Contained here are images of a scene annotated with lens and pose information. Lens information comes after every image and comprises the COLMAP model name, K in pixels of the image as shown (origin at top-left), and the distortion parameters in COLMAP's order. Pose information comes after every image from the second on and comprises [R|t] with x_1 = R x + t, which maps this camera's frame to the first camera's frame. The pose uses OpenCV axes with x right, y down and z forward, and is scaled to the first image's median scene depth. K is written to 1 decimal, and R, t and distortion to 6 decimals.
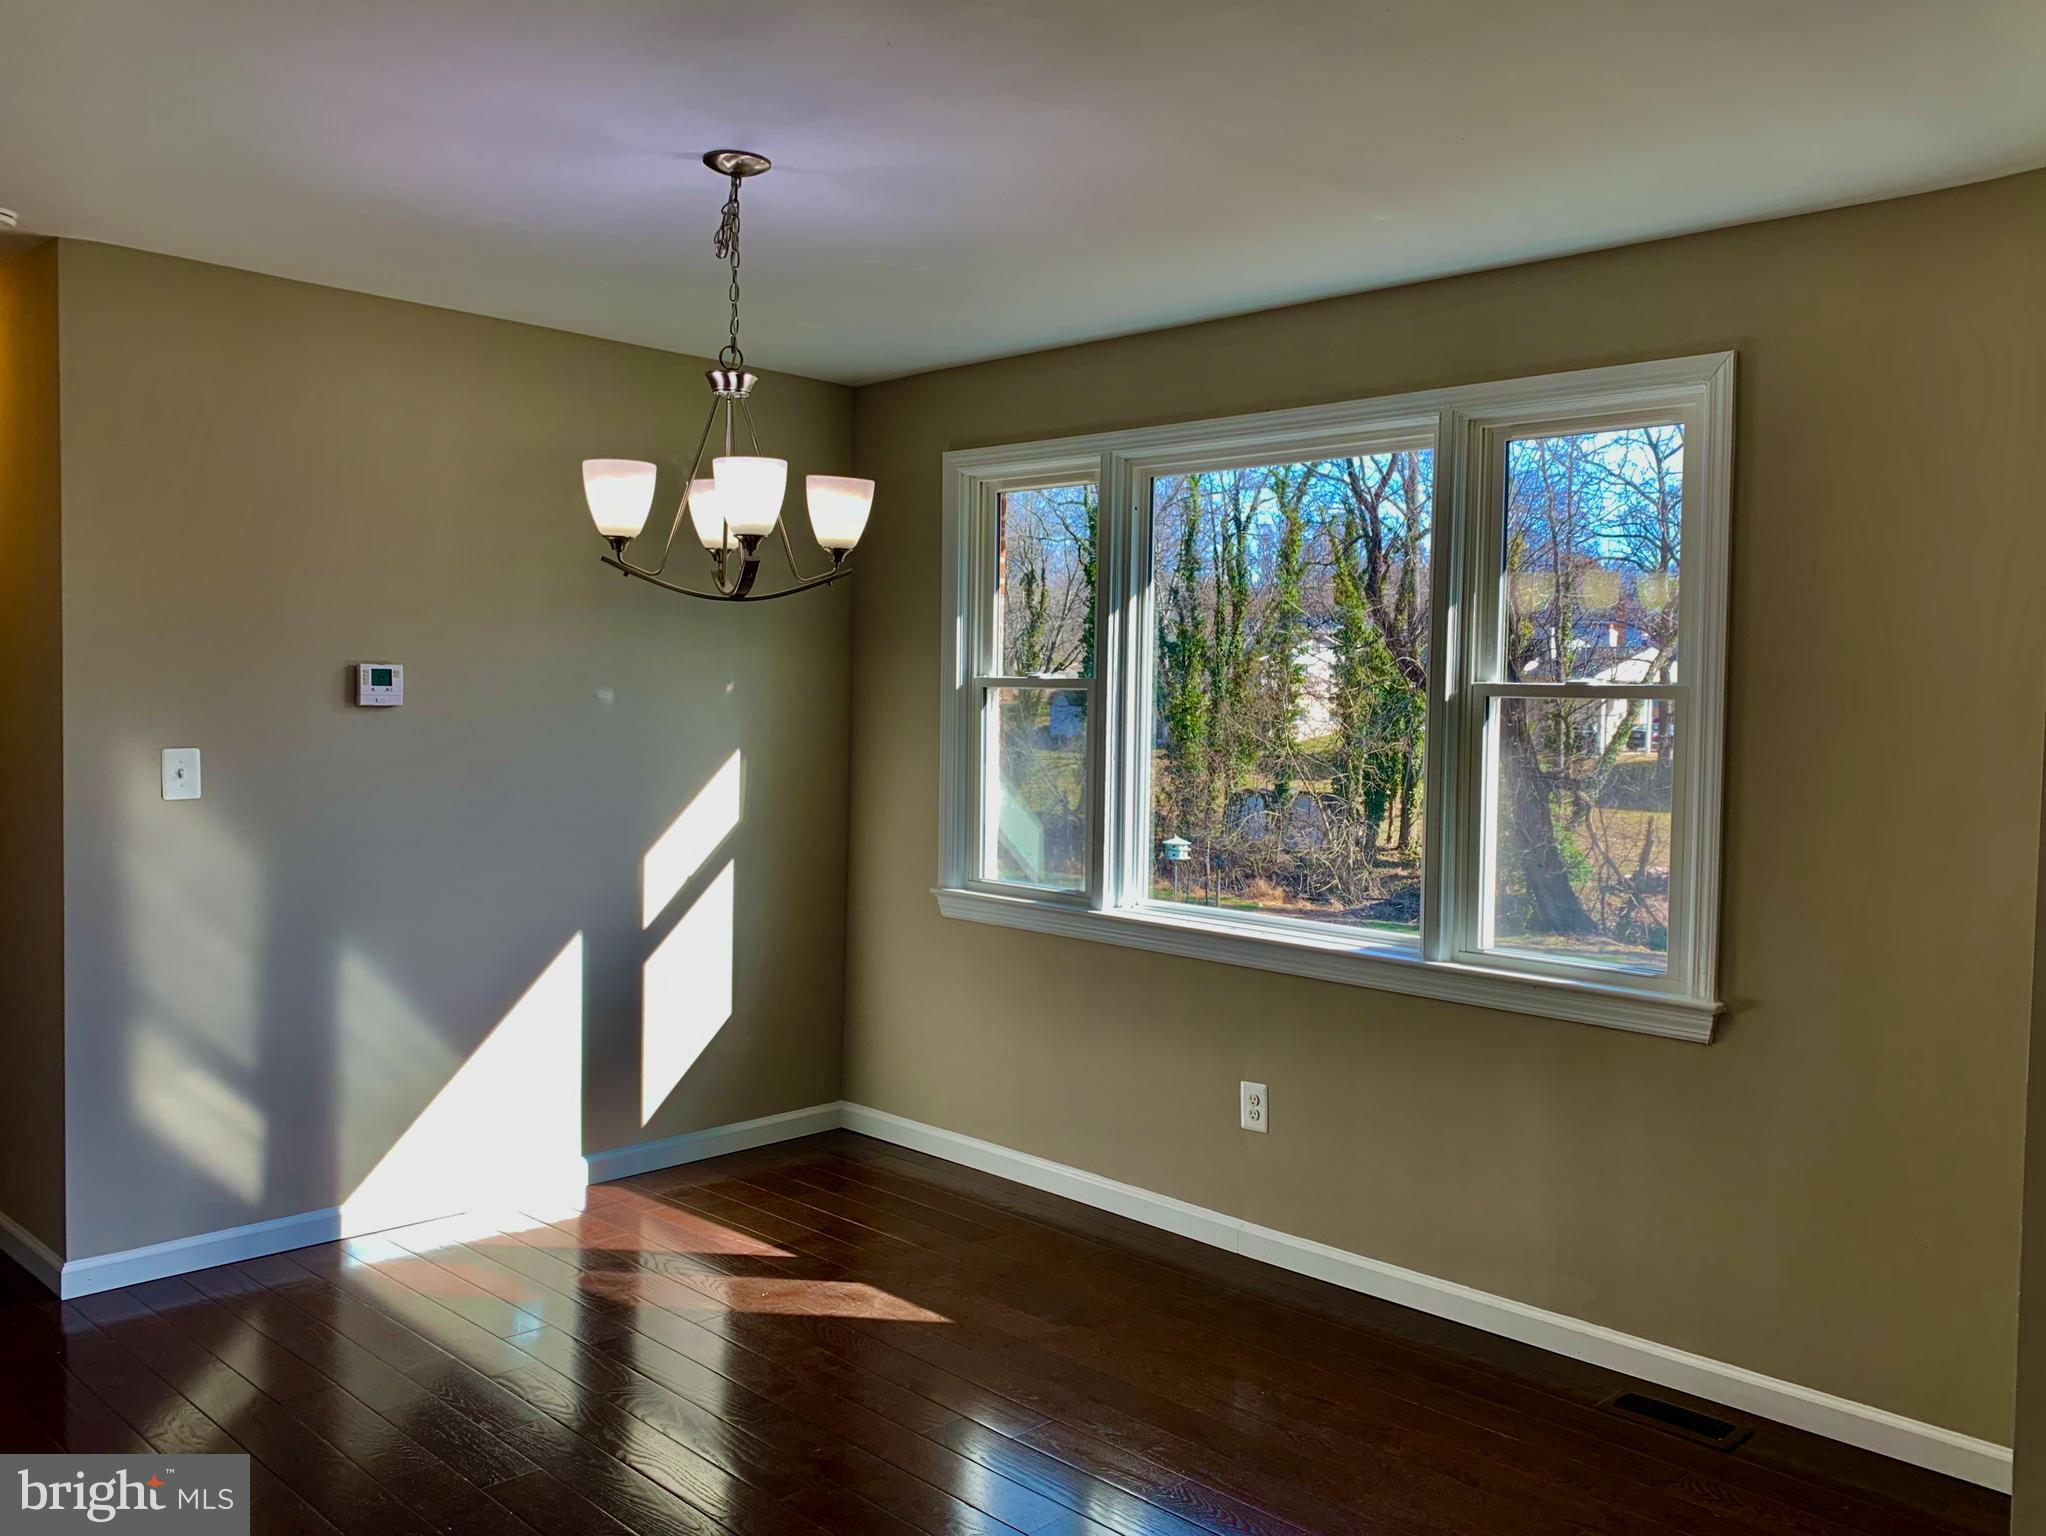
lens RADIAL K [[1709.9, 0, 1037.7], [0, 1709.9, 749.3], [0, 0, 1]] dist [0.048028, -0.017969]
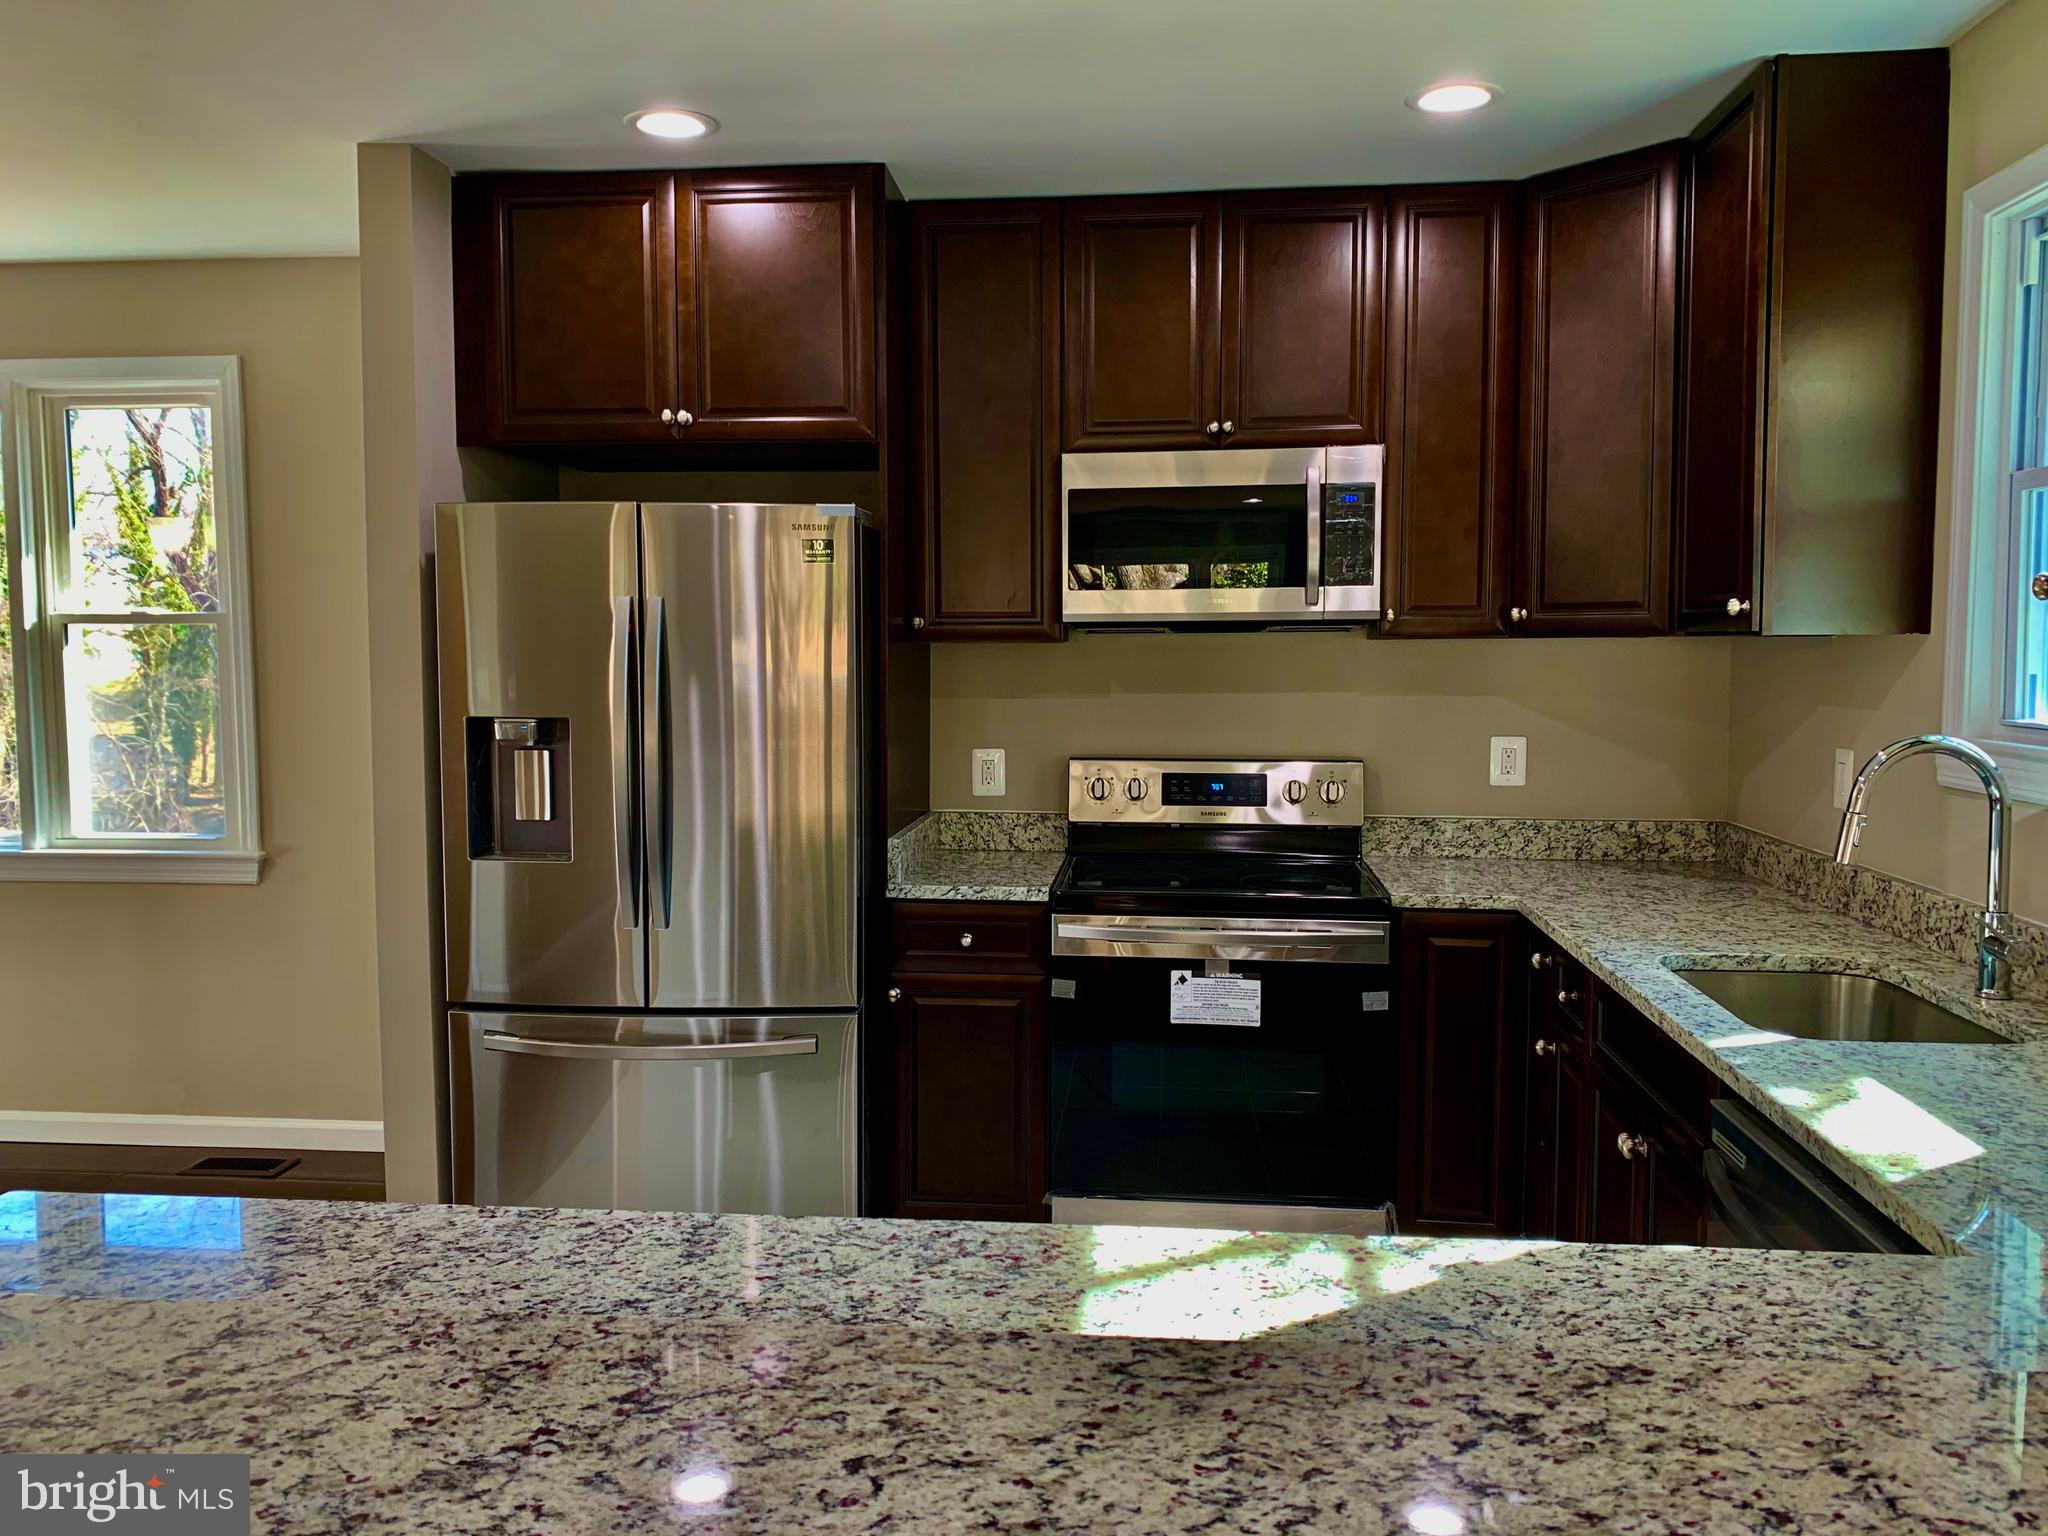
lens RADIAL K [[1577.2, 0, 1015.2], [0, 1577.2, 750.3], [0, 0, 1]] dist [0.060962, -0.093115]
pose [[0.781801, -0.068577, 0.619745, 0.073258], [0.039931, 0.997400, 0.059992, 0.014407], [-0.622247, -0.022155, 0.782507, -0.240813]]
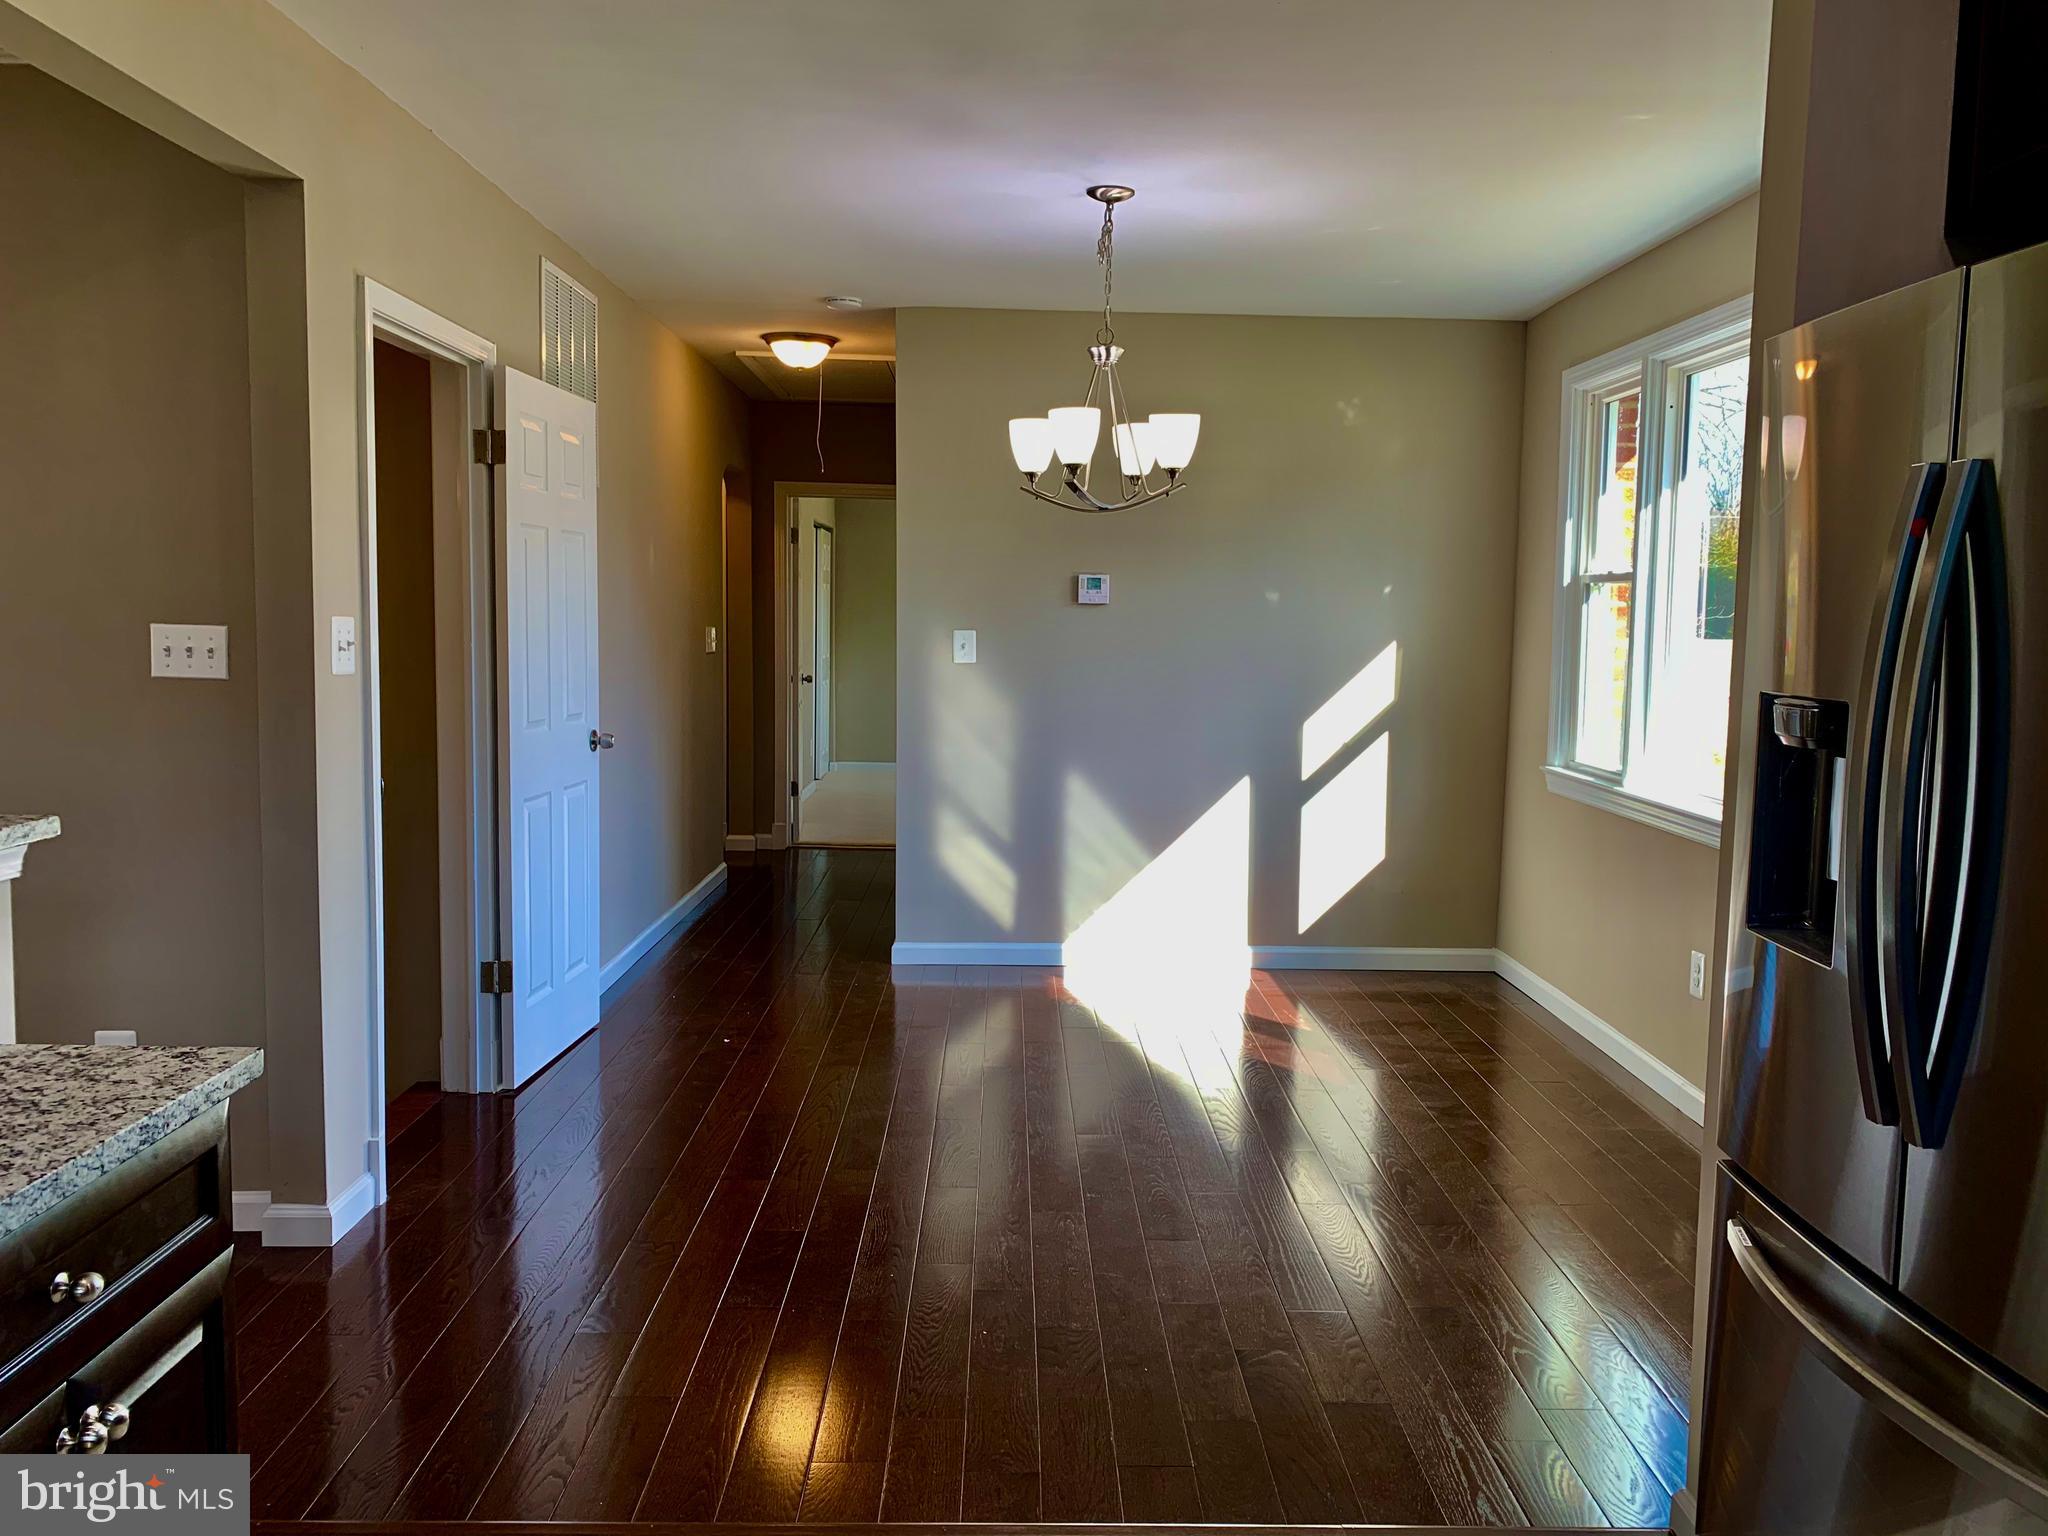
lens RADIAL K [[1577.2, 0, 1028.3], [0, 1577.2, 775.6], [0, 0, 1]] dist [0.060962, -0.093115]
pose [[0.710298, 0.064190, -0.700968, 0.486841], [-0.023331, 0.997433, 0.067697, 0.028715], [0.703514, -0.031731, 0.709973, 0.024051]]
